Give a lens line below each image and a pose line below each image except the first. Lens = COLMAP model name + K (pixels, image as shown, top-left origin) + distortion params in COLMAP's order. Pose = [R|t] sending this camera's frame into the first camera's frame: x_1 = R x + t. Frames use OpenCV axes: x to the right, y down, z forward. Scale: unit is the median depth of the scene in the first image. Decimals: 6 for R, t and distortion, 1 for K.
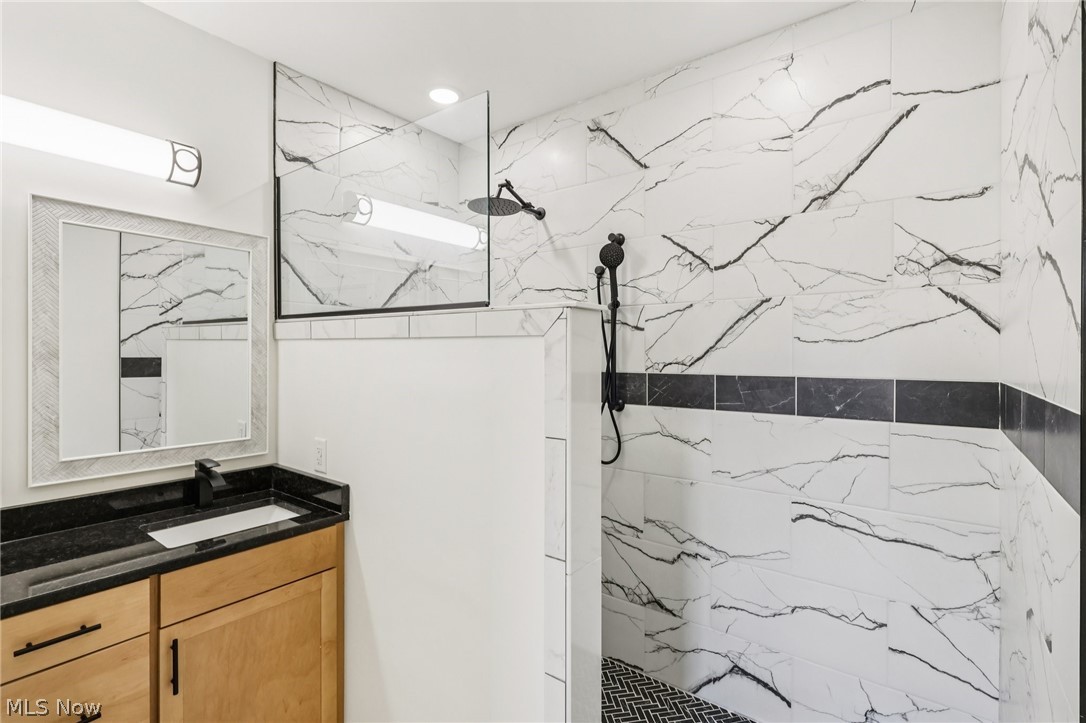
lens RADIAL K [[504.3, 0, 532.0], [0, 504.3, 359.3], [0, 0, 1]] dist [-0.000916, 0.000993]
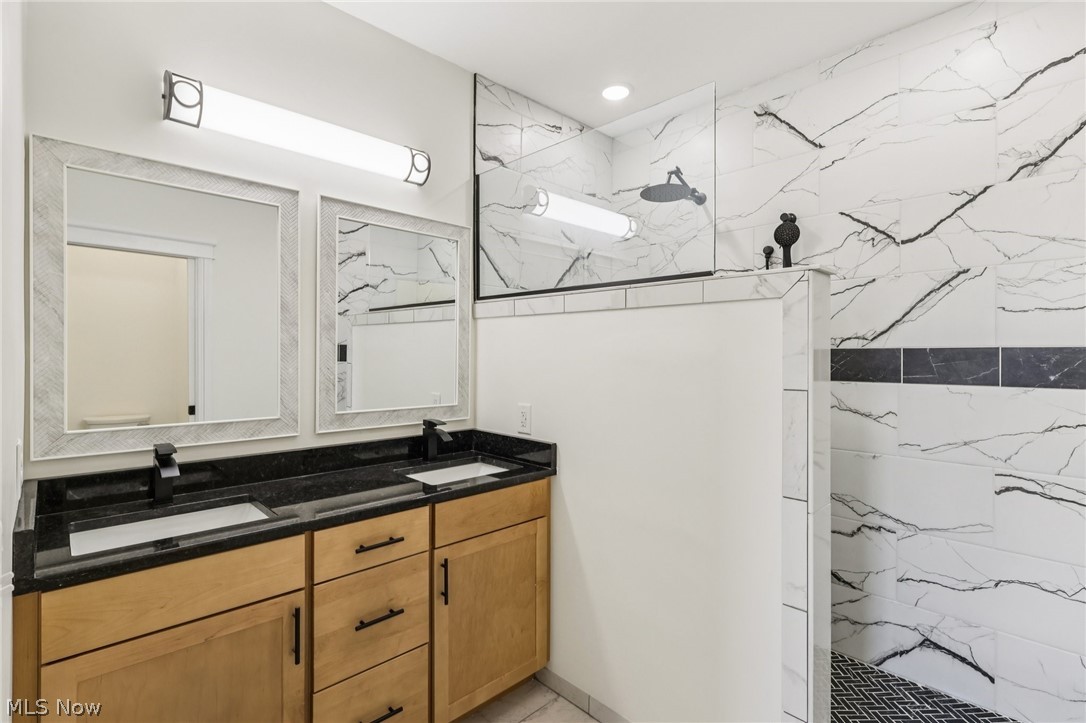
lens RADIAL K [[504.3, 0, 546.7], [0, 504.3, 354.8], [0, 0, 1]] dist [-0.000916, 0.000993]
pose [[0.989096, -0.000041, -0.147274, -0.194461], [-0.000570, 0.999991, -0.004112, 0.049944], [0.147273, 0.004151, 0.989087, -0.100714]]
